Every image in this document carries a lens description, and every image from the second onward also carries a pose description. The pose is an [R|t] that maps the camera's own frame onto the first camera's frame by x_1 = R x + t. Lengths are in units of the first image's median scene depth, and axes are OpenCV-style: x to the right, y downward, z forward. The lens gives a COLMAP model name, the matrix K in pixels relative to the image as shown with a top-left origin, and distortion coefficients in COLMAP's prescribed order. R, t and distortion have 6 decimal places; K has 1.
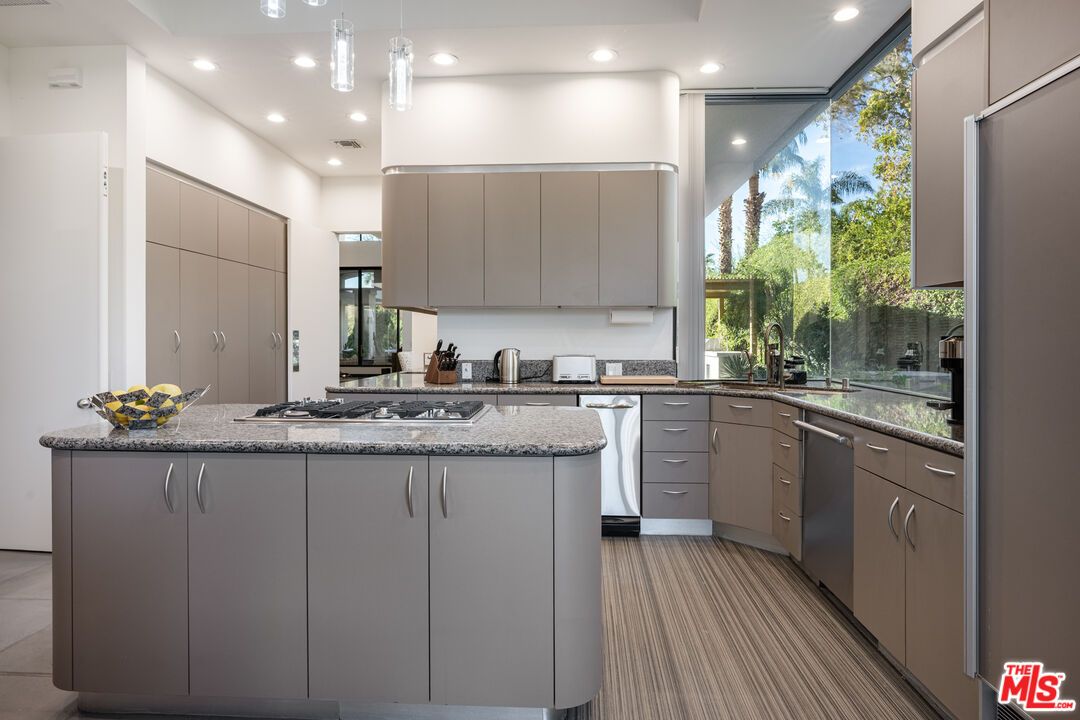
lens RADIAL K [[636.7, 0, 565.2], [0, 636.7, 350.9], [0, 0, 1]] dist [-0.008404, -0.001100]
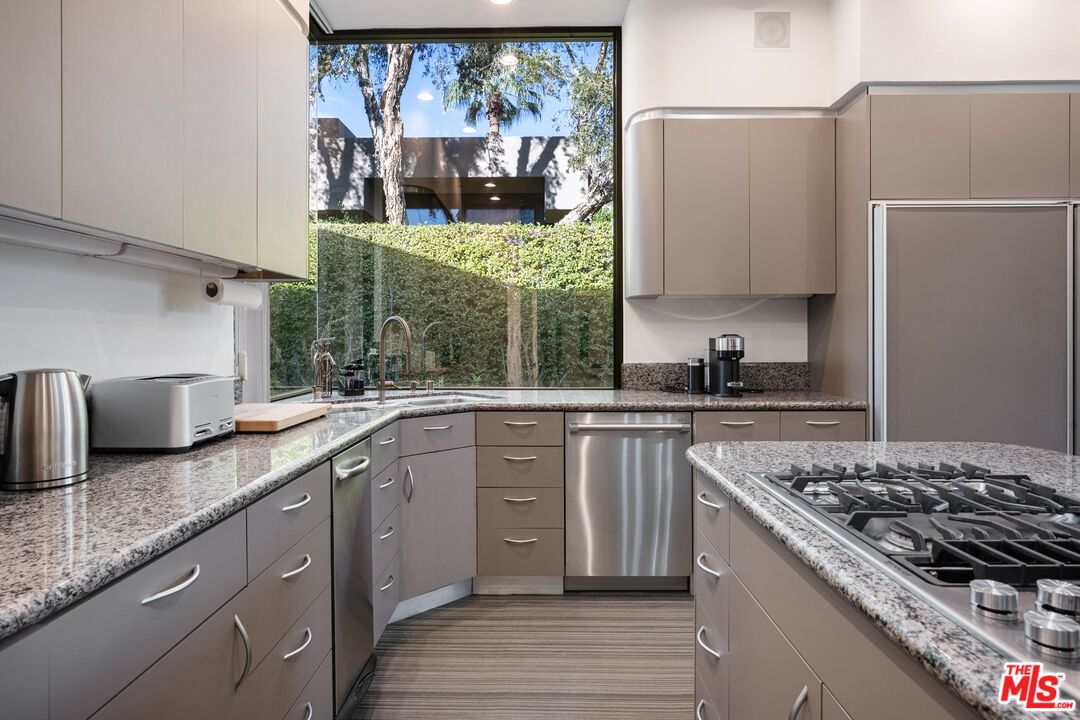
lens RADIAL K [[615.9, 0, 537.4], [0, 615.9, 340.2], [0, 0, 1]] dist [-0.006427, -0.000270]
pose [[-0.028349, -0.005559, 0.999583, -0.400315], [0.013677, 0.999889, 0.005948, -0.016733], [-0.999505, 0.013840, -0.028270, 0.794395]]
